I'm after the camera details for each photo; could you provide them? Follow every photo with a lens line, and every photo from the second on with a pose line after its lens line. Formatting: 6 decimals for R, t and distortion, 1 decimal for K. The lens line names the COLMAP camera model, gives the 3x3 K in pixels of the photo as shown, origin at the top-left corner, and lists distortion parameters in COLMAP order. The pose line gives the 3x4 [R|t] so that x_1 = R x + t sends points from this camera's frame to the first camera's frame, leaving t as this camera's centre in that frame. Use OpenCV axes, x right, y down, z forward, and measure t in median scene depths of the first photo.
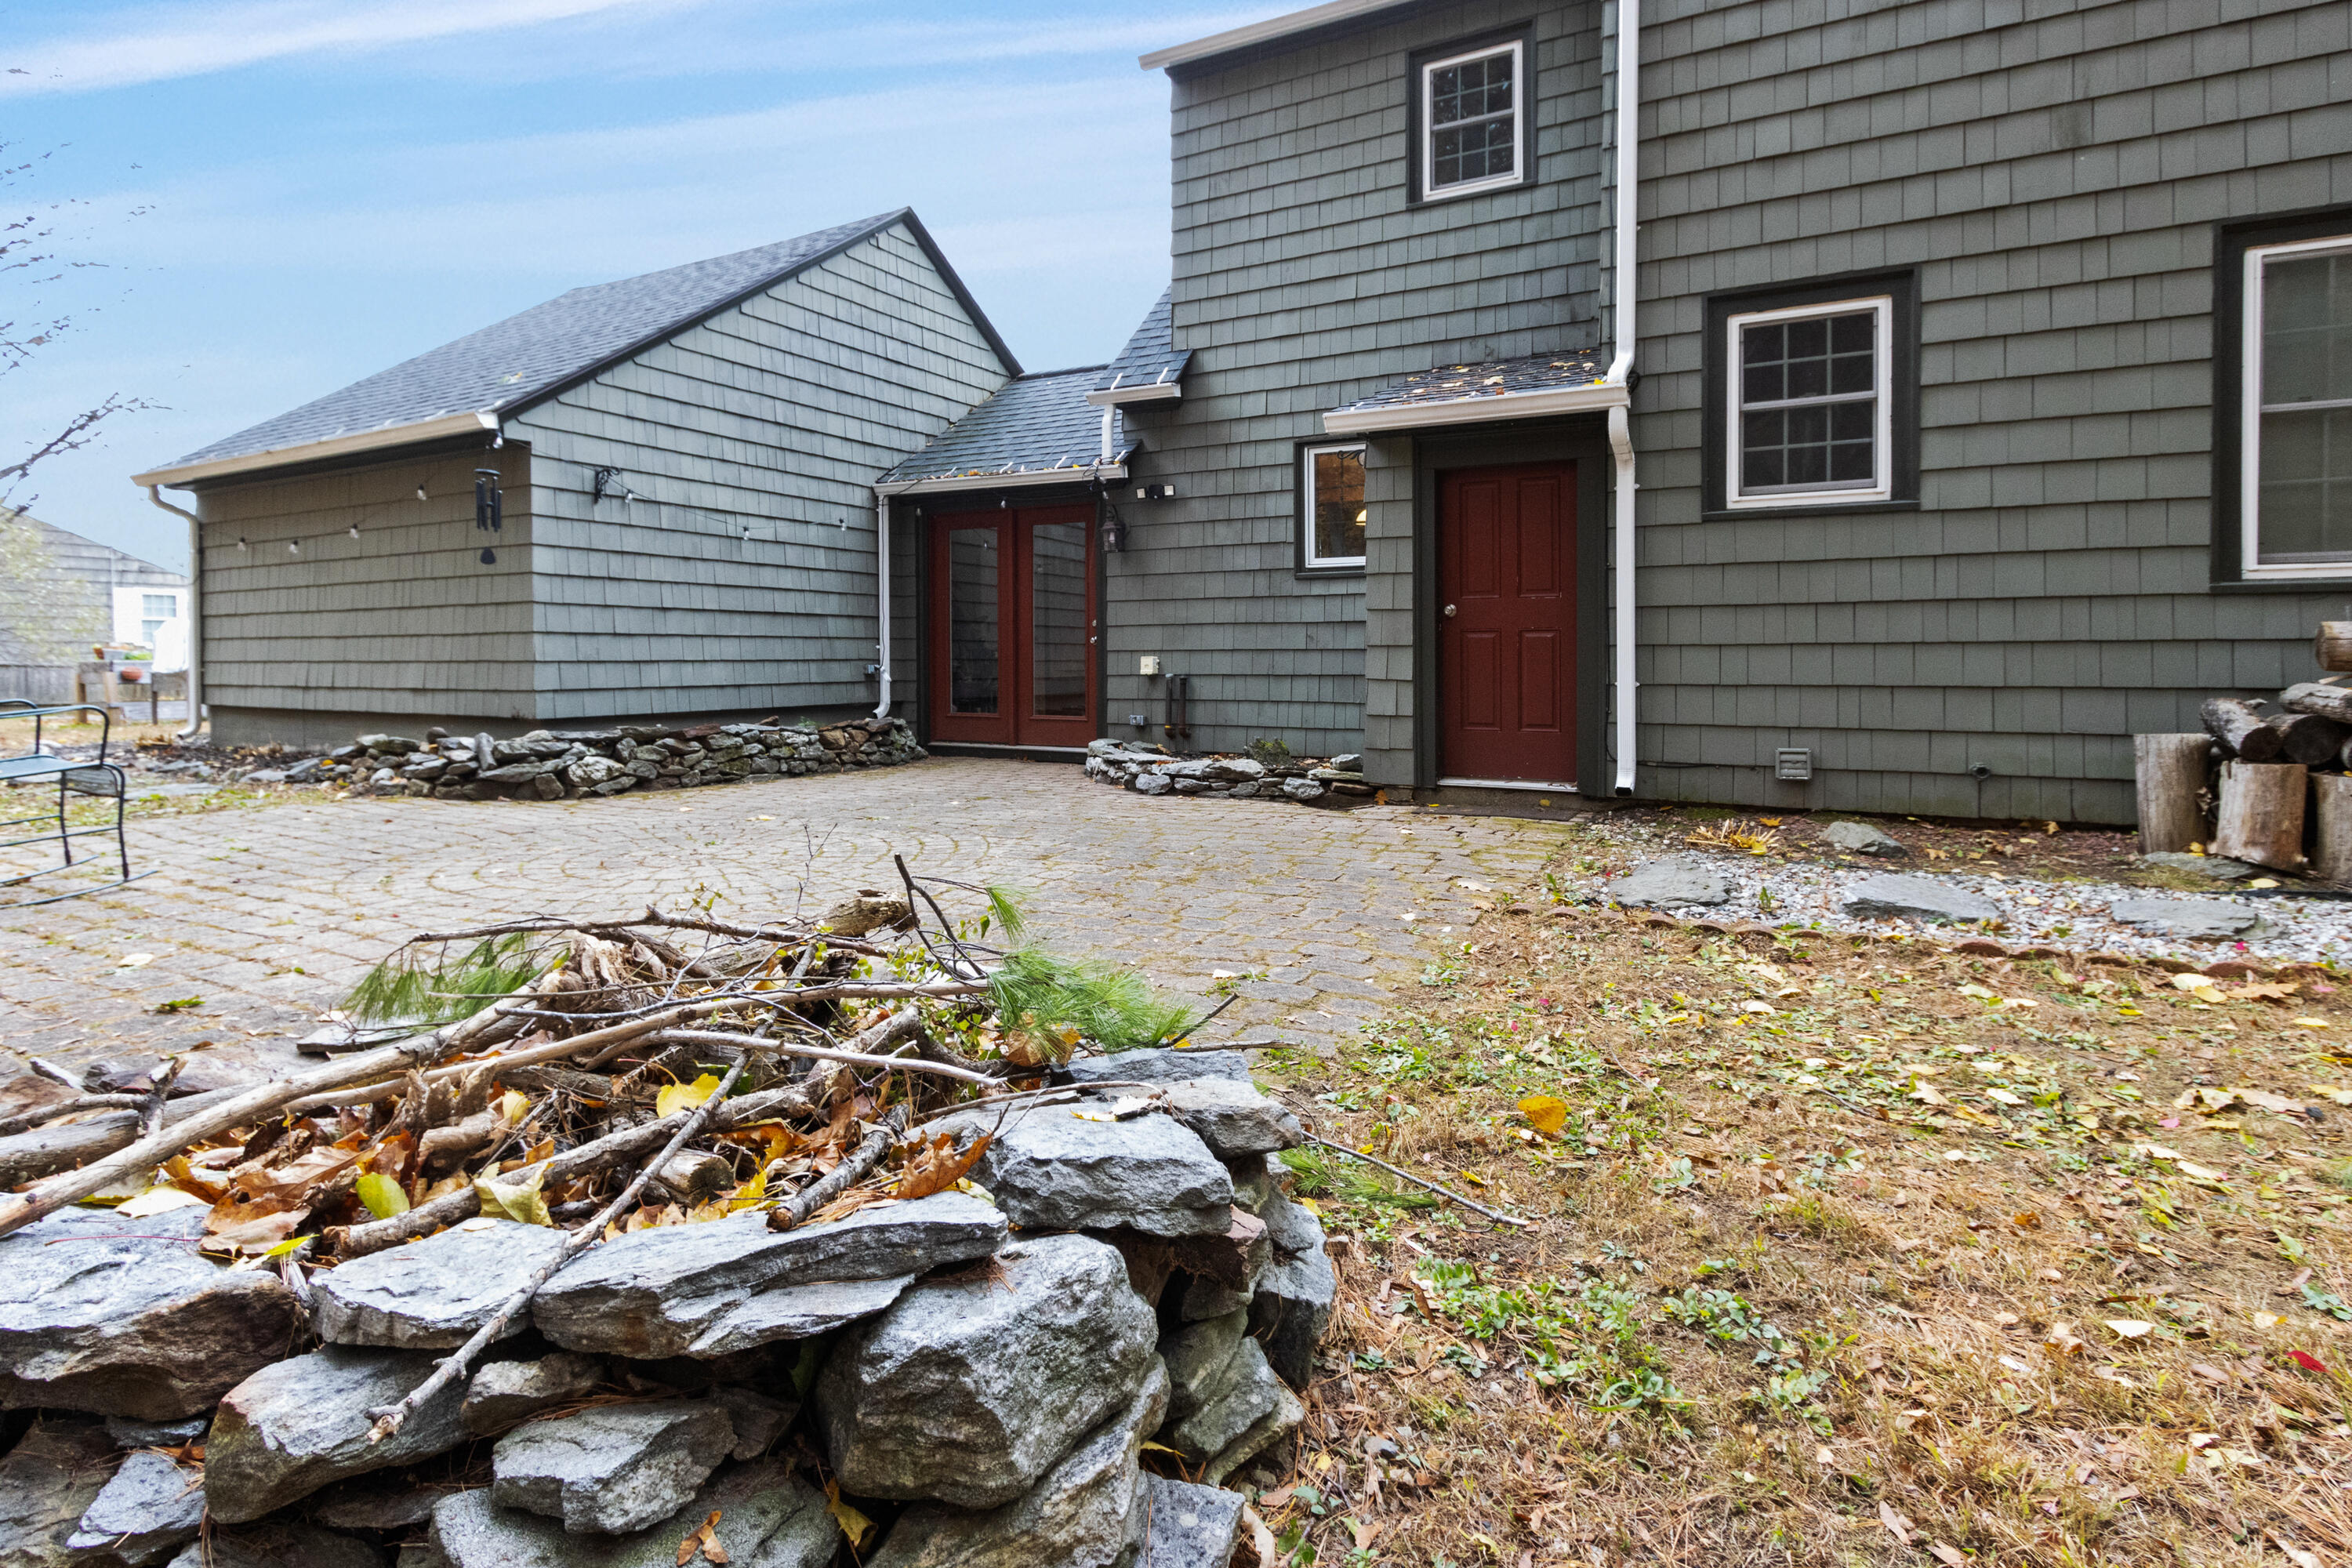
lens RADIAL K [[1166.2, 0, 1176.9], [0, 1166.2, 682.7], [0, 0, 1]] dist [-0.000858, 0.000063]
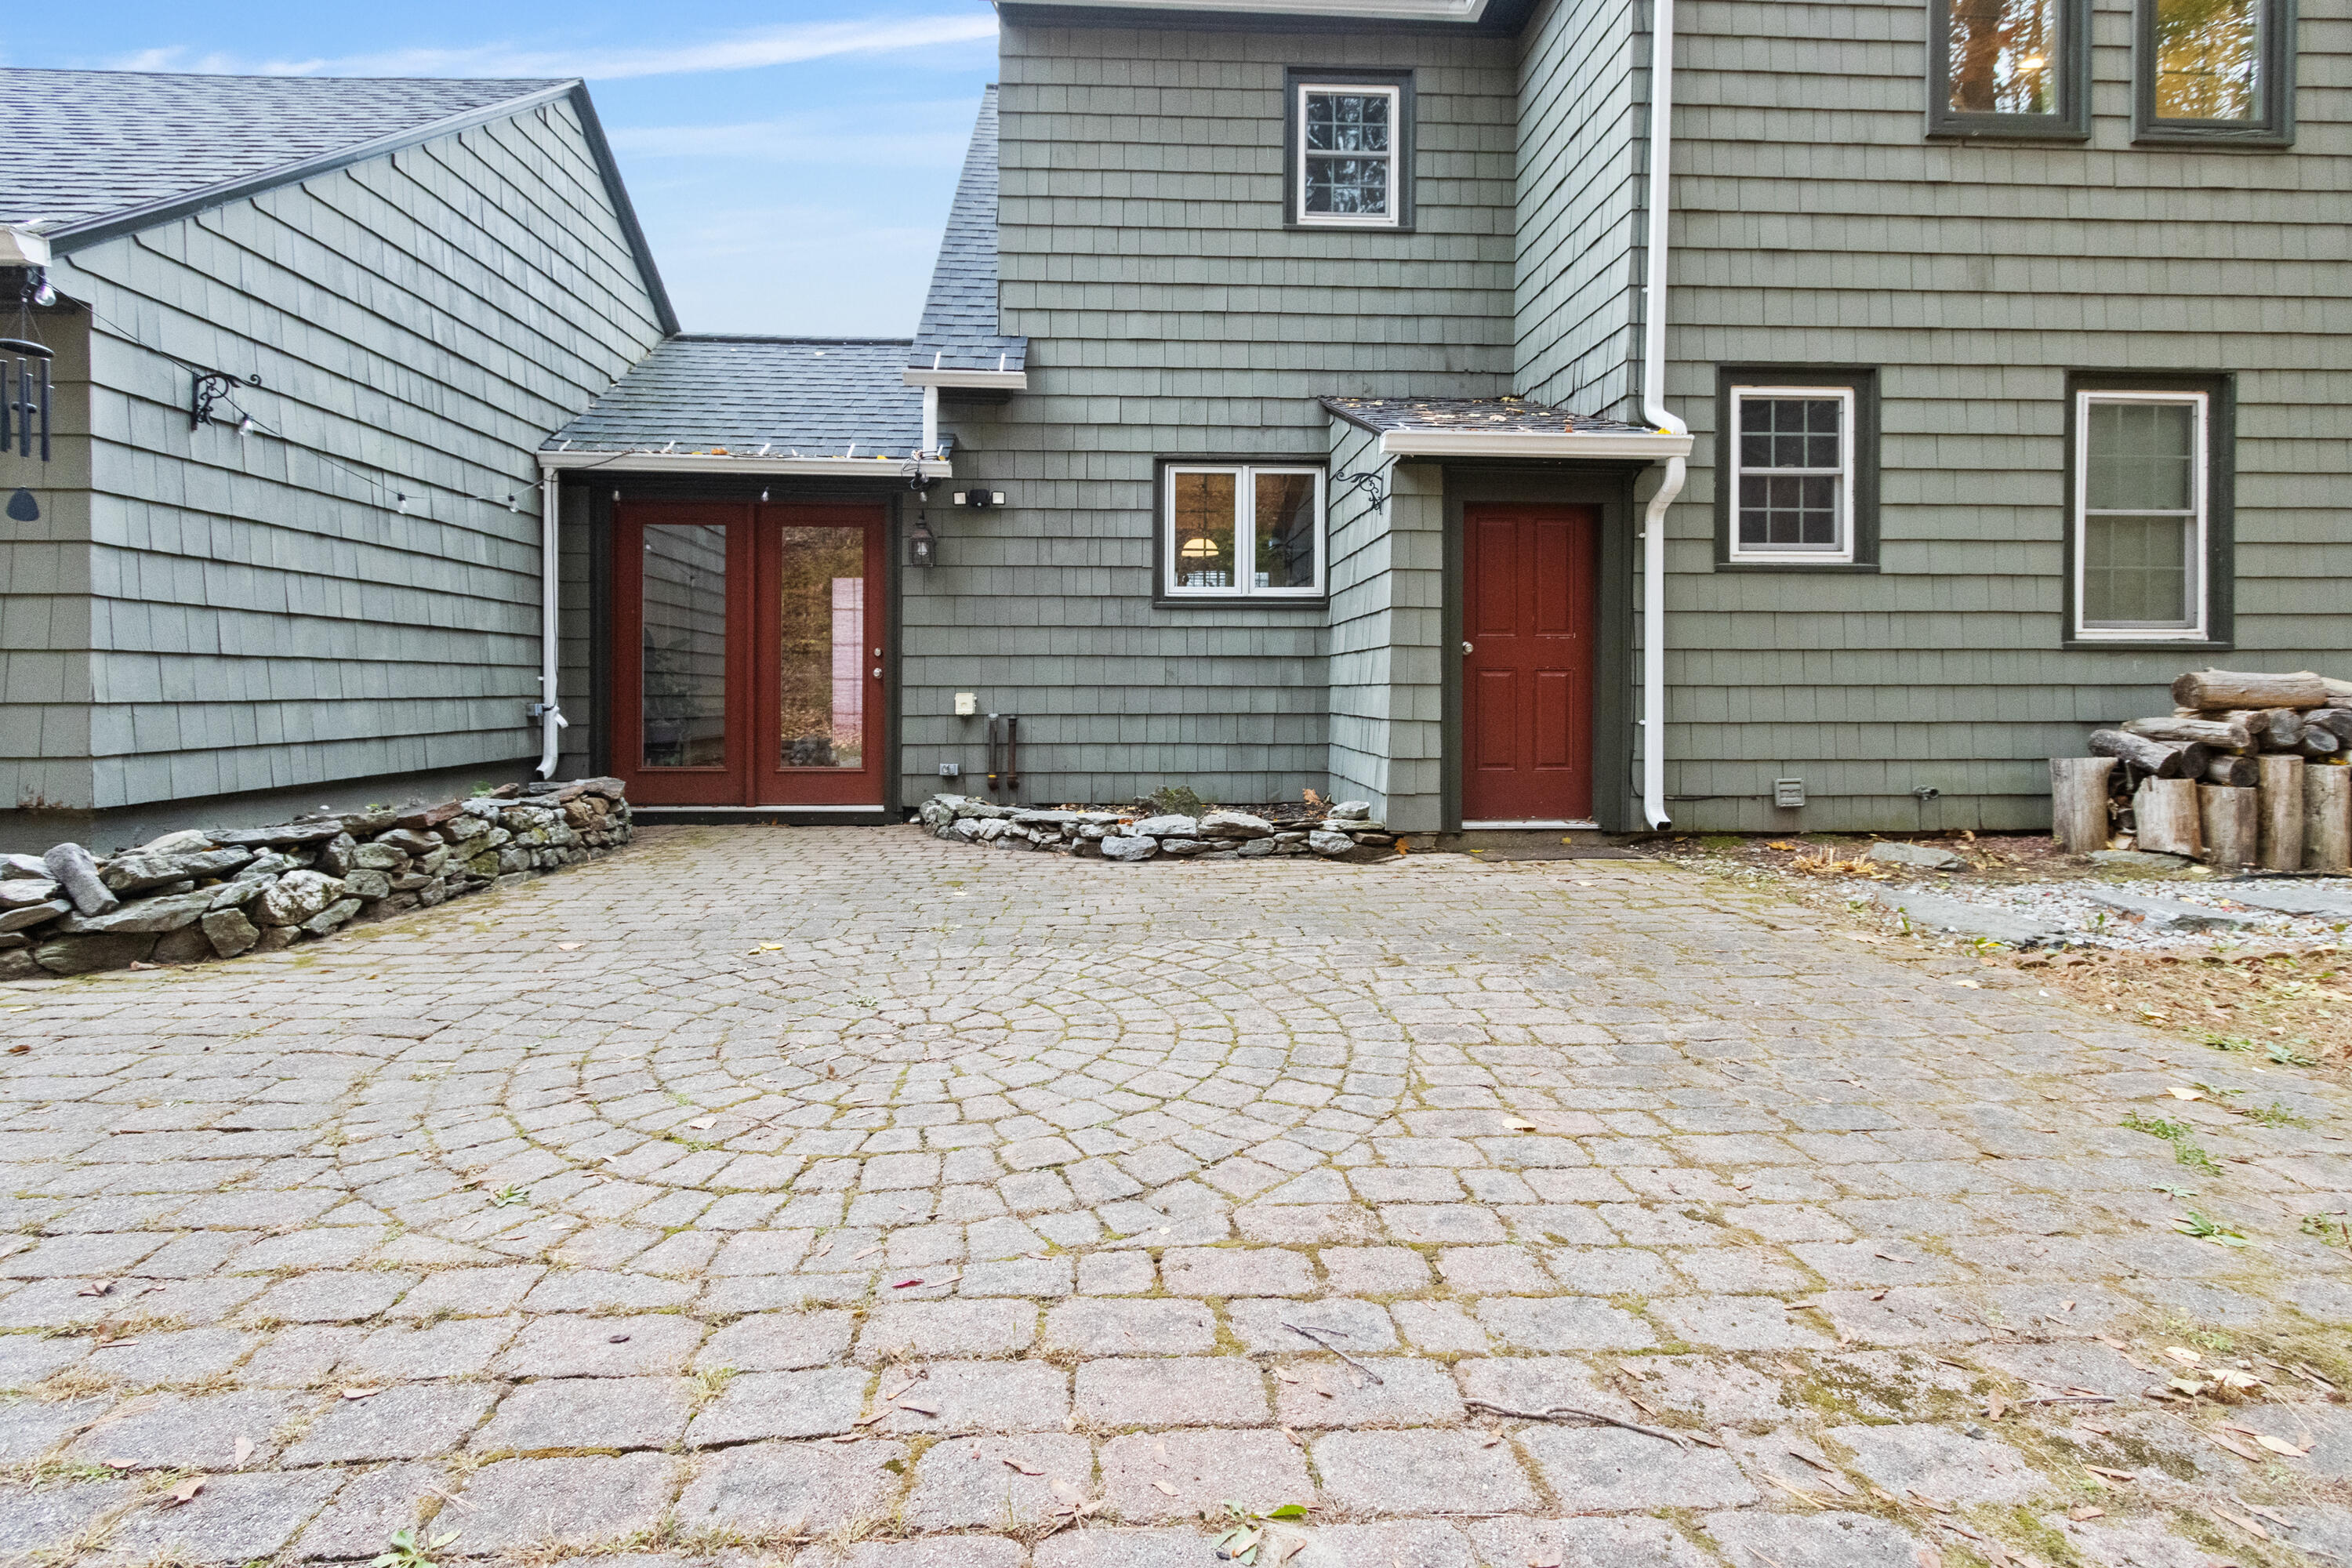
lens RADIAL K [[1141.4, 0, 1174.6], [0, 1141.4, 689.2], [0, 0, 1]] dist [0.005229, -0.000935]
pose [[0.850095, 0.002334, 0.526624, -0.414174], [0.008975, 0.999781, -0.018919, -0.010511], [-0.526553, 0.020810, 0.849888, 0.282521]]
